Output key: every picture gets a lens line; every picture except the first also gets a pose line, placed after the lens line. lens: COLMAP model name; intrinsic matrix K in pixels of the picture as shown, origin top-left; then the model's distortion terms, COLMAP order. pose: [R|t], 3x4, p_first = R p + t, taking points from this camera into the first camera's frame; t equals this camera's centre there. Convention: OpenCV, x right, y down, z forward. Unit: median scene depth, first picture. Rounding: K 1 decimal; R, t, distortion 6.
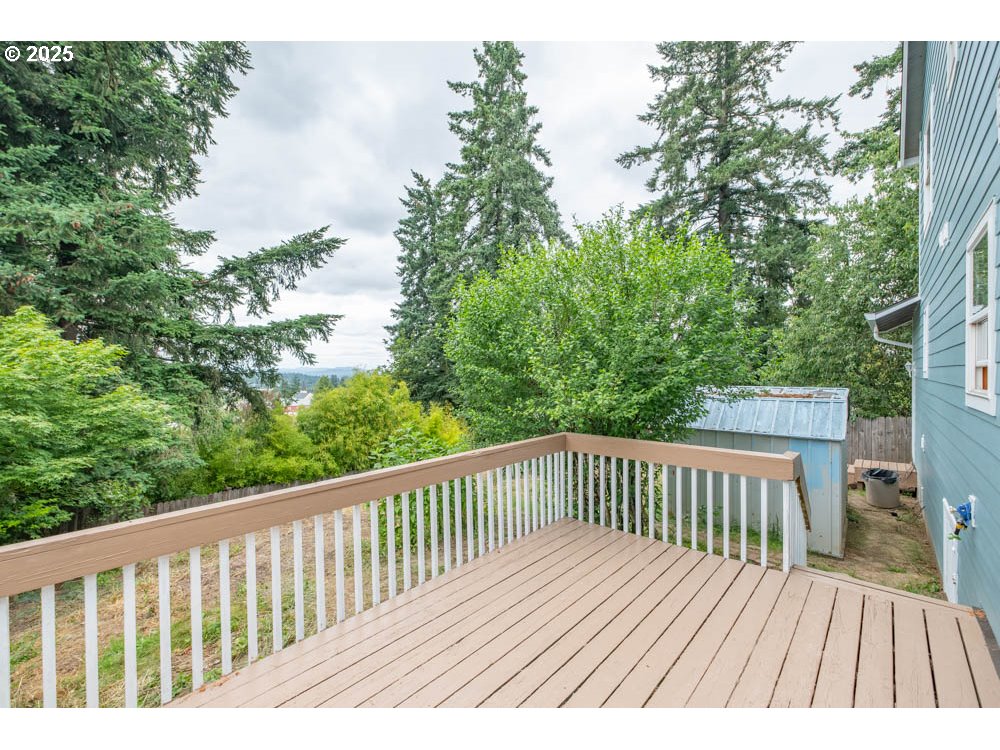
lens RADIAL K [[422.3, 0, 503.8], [0, 422.3, 377.3], [0, 0, 1]] dist [0.001247, -0.000548]
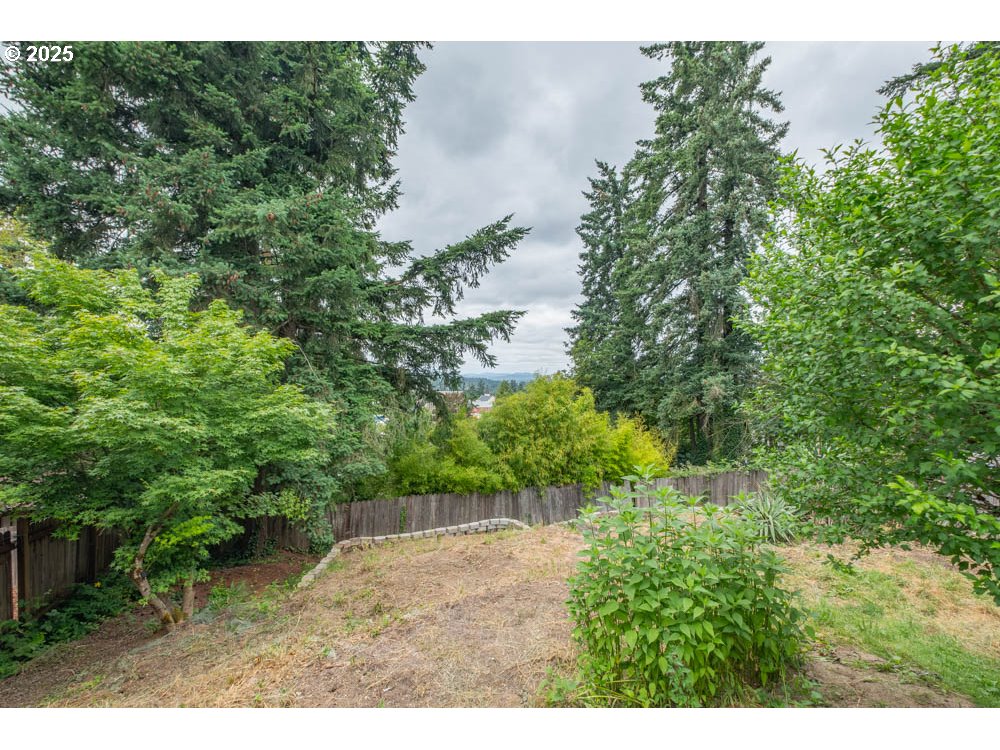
lens RADIAL K [[424.7, 0, 500.4], [0, 424.7, 377.0], [0, 0, 1]] dist [-0.001209, -0.000132]
pose [[0.915990, 0.012728, -0.401000, -0.059486], [-0.019199, 0.999742, -0.012124, 0.002052], [0.400742, 0.018804, 0.915998, 0.140143]]
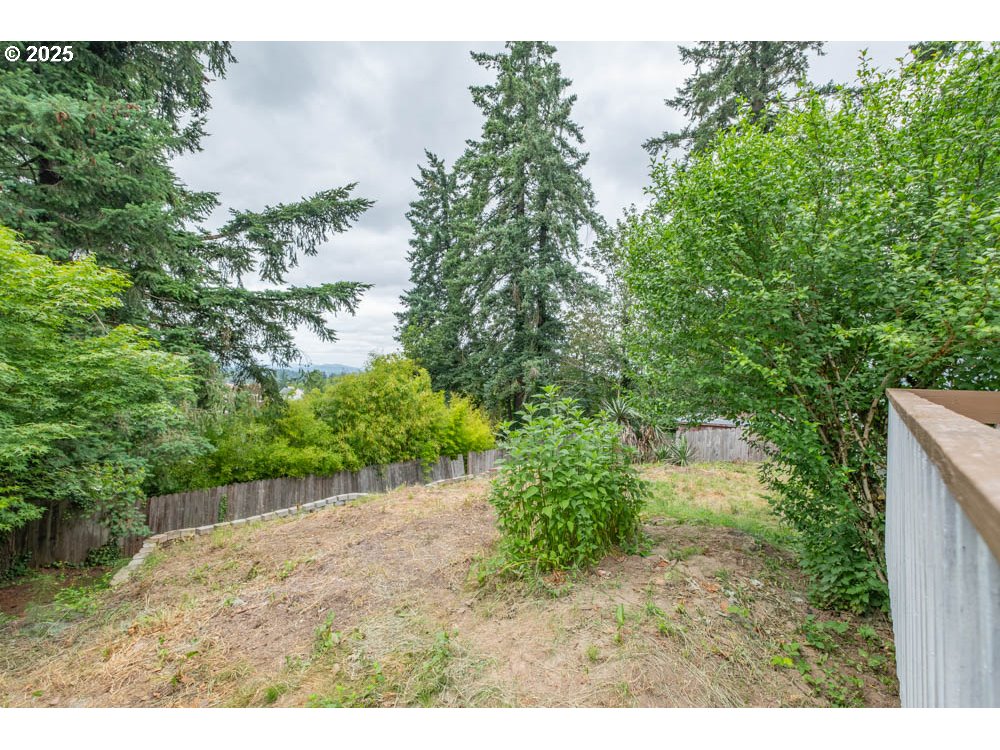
lens RADIAL K [[422.3, 0, 503.8], [0, 422.3, 377.3], [0, 0, 1]] dist [0.001247, -0.000548]
pose [[0.999437, 0.023898, 0.023549, -0.104031], [-0.023845, 0.999712, -0.002541, 0.032692], [-0.023603, 0.001978, 0.999719, 0.104050]]
